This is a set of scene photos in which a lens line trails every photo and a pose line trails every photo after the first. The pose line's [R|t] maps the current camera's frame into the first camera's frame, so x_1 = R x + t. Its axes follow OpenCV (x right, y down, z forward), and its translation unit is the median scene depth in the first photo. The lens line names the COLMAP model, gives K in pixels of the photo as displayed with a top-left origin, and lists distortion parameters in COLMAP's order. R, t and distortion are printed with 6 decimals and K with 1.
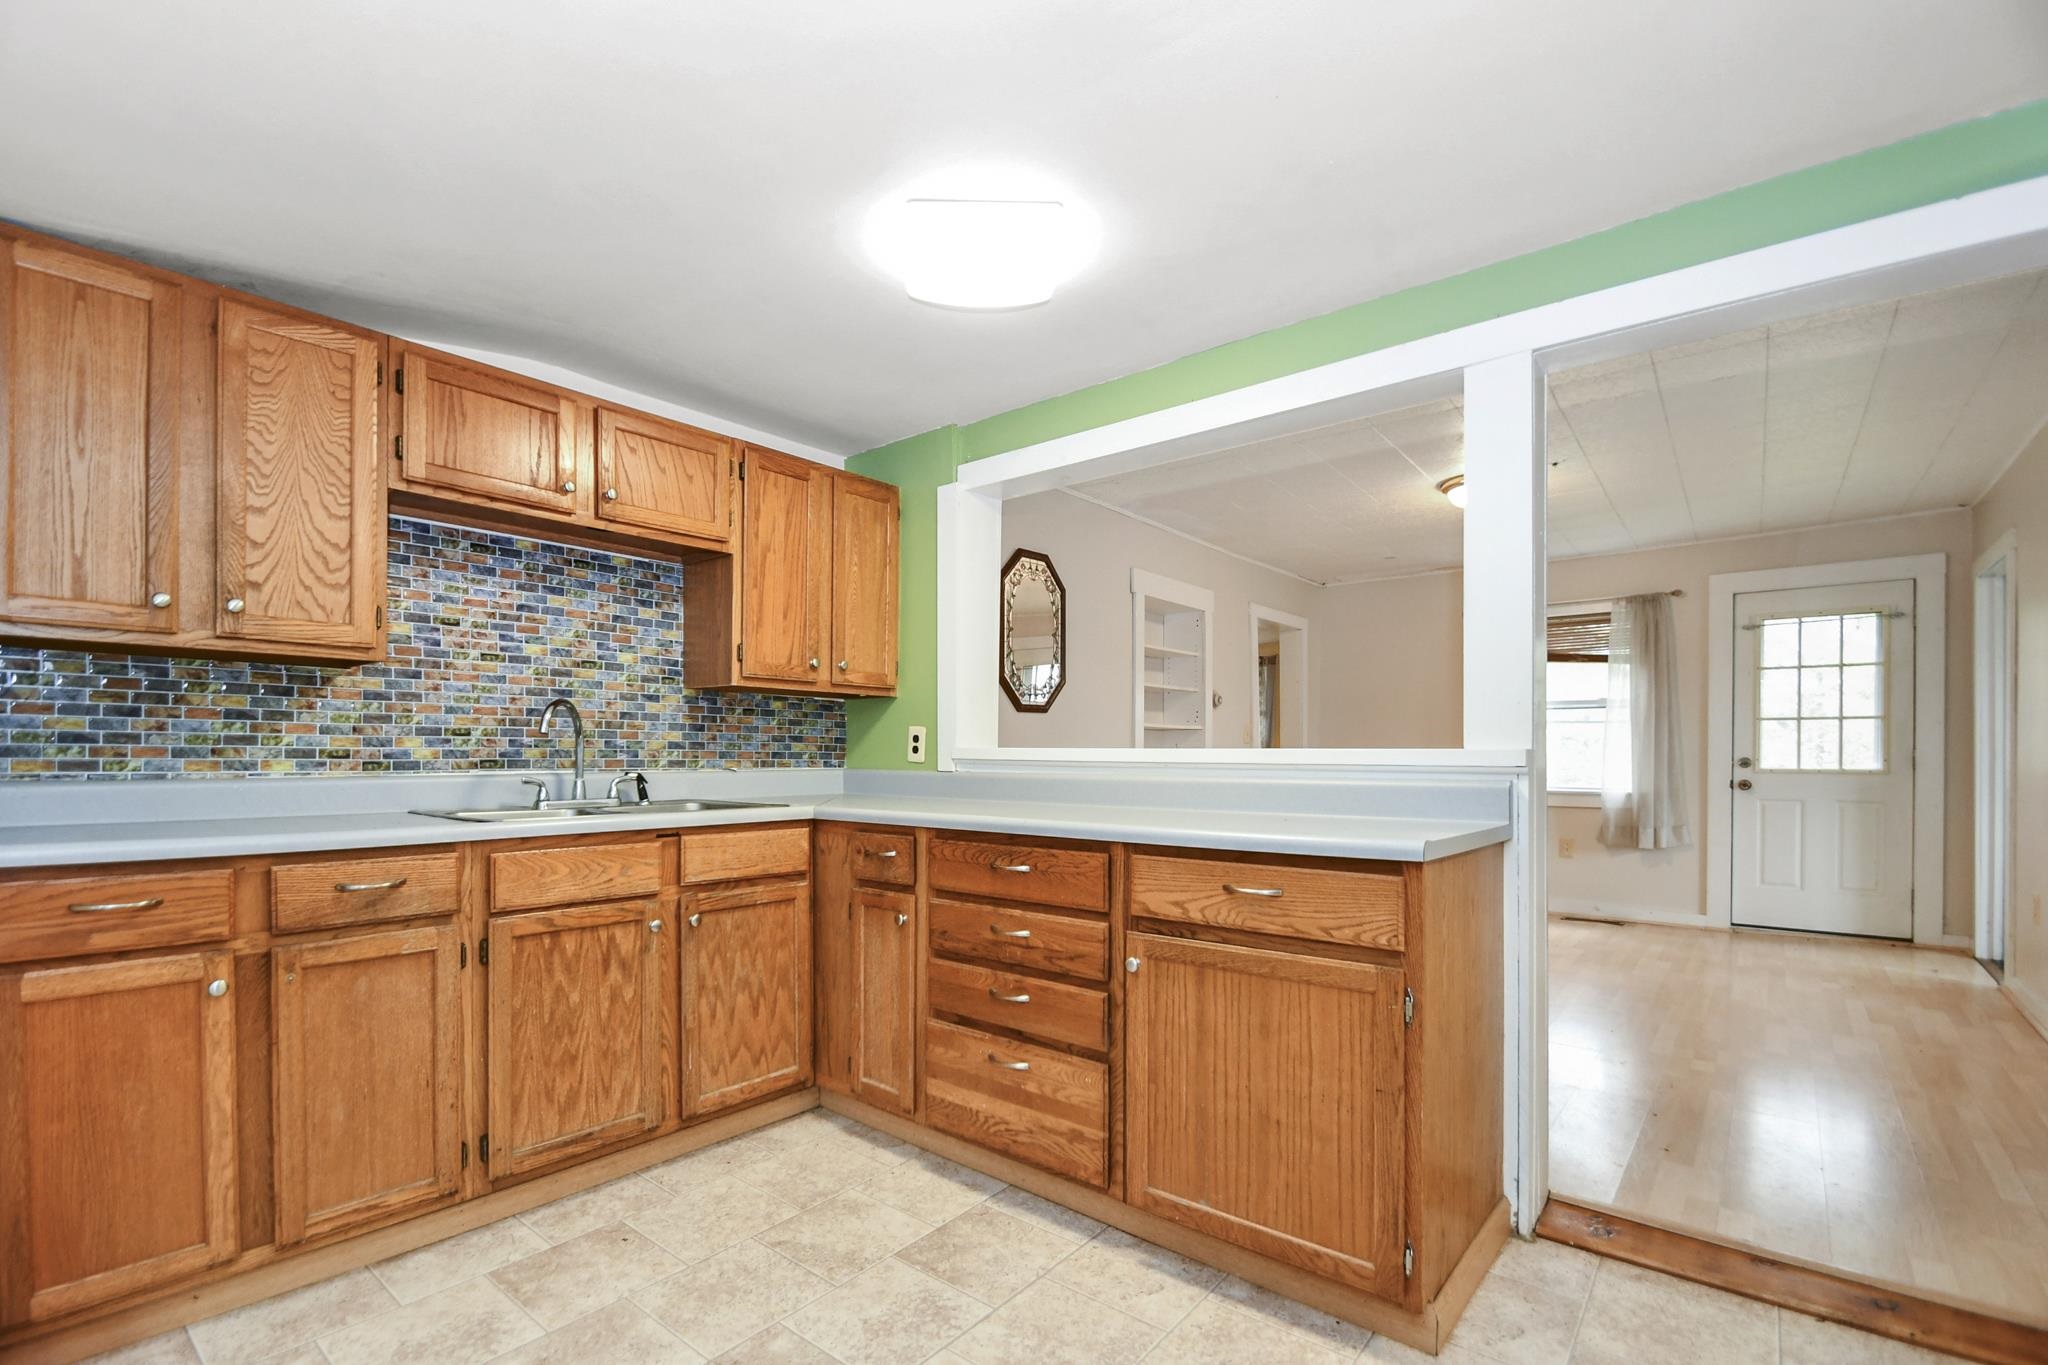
lens RADIAL K [[918.4, 0, 986.7], [0, 918.4, 772.4], [0, 0, 1]] dist [0.002059, -0.004910]
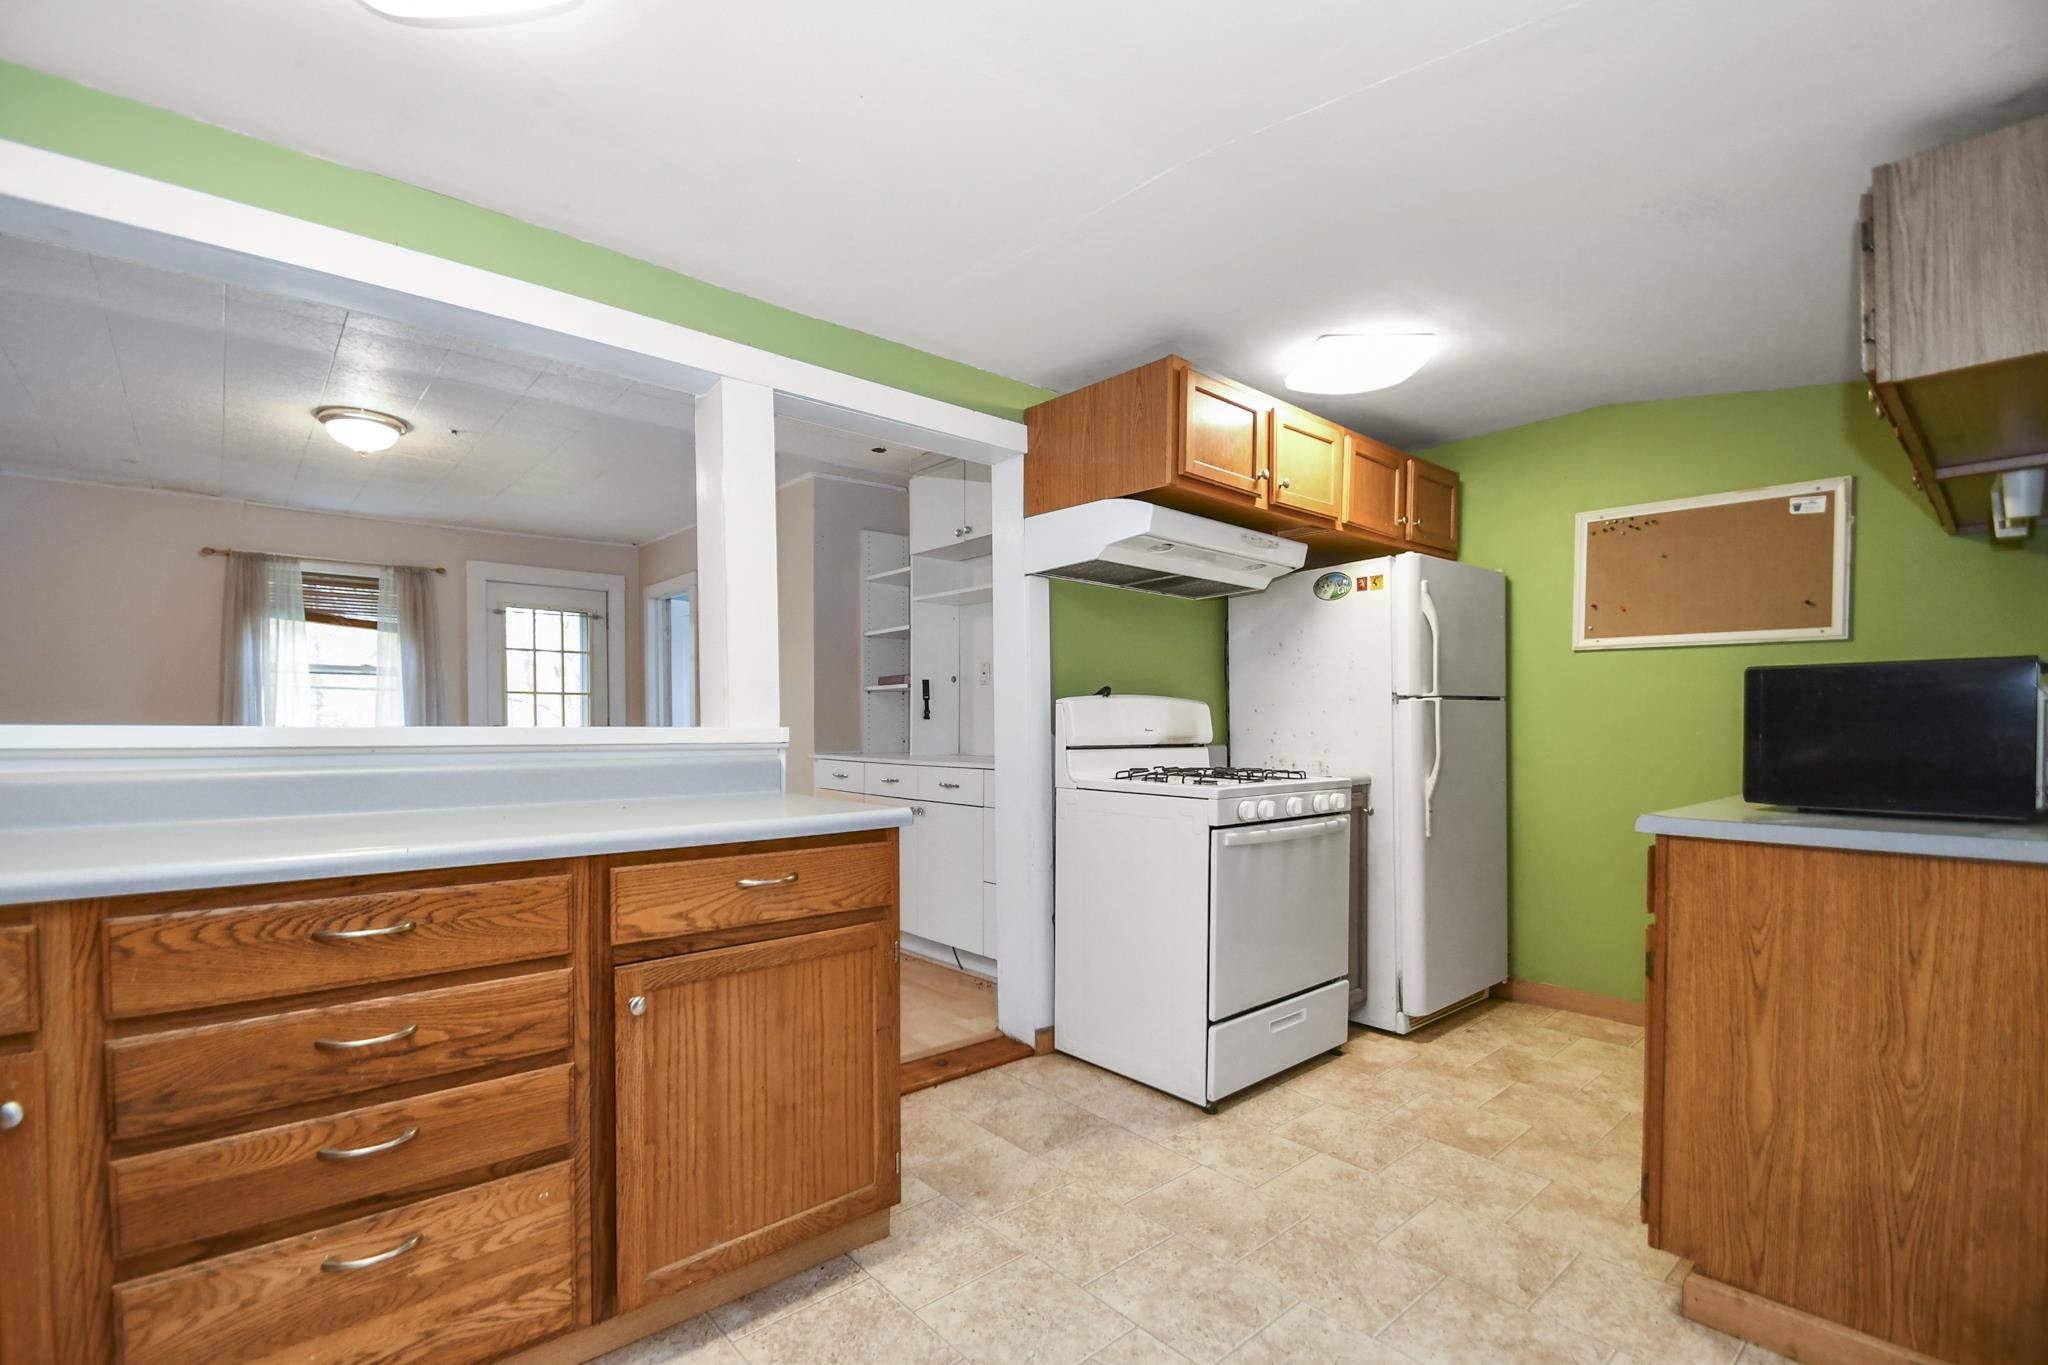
lens RADIAL K [[918.4, 0, 995.3], [0, 918.4, 732.3], [0, 0, 1]] dist [0.002059, -0.004910]
pose [[0.156950, -0.015037, 0.987492, -0.520380], [0.016316, 0.999787, 0.012631, -0.028973], [-0.987472, 0.014129, 0.157162, 0.514379]]
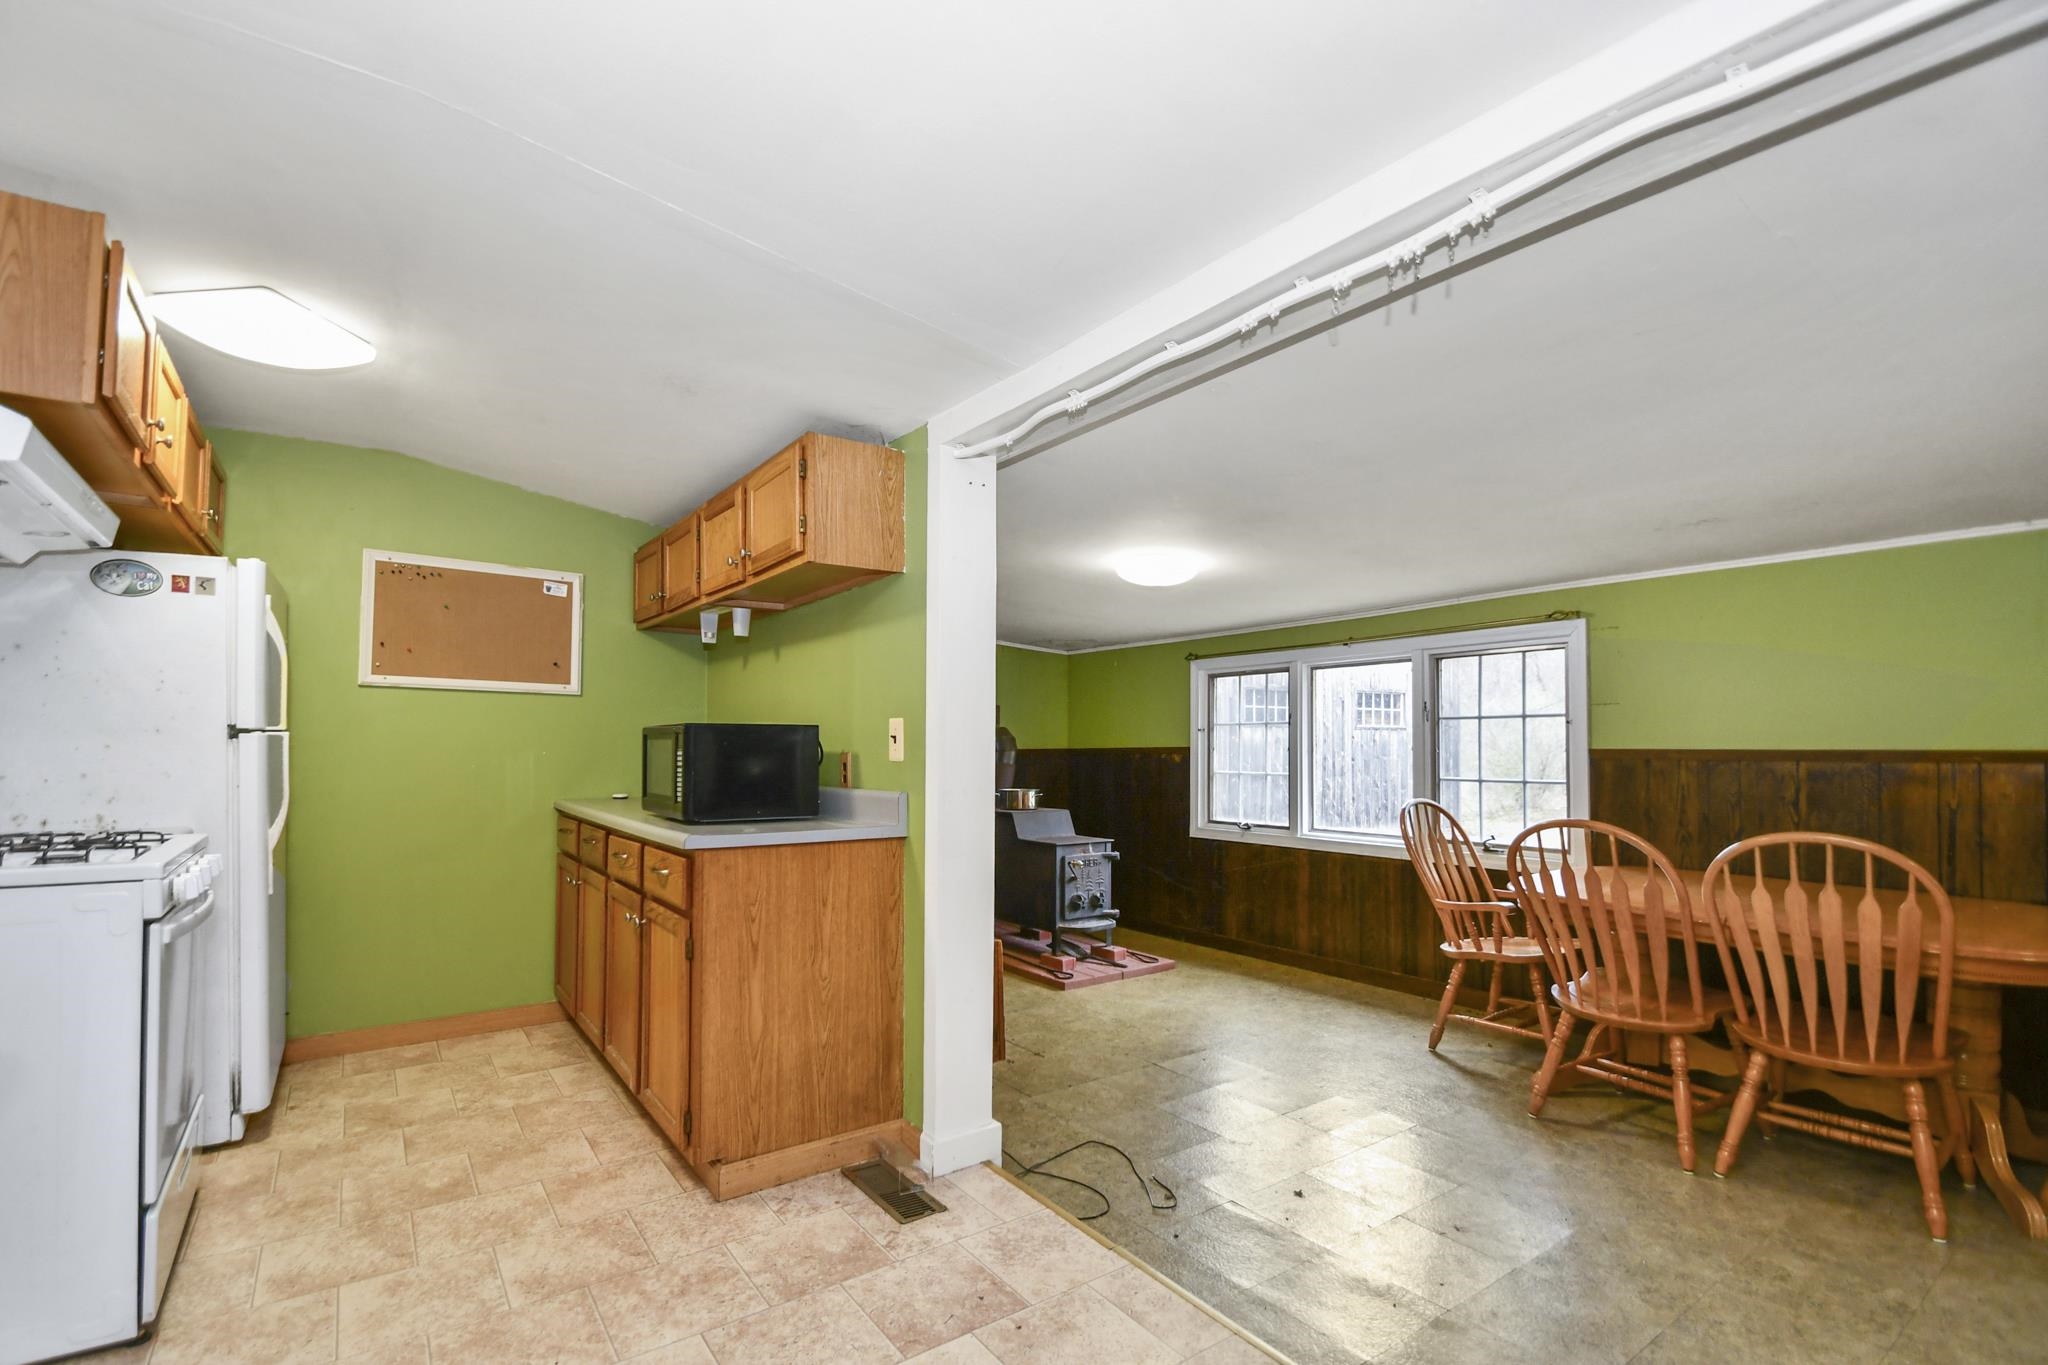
lens RADIAL K [[918.4, 0, 985.7], [0, 918.4, 723.3], [0, 0, 1]] dist [0.002059, -0.004910]
pose [[-0.965903, -0.001290, 0.258902, -0.237798], [-0.004020, 0.999942, -0.010016, -0.056831], [-0.258874, -0.010715, -0.965852, 1.019859]]
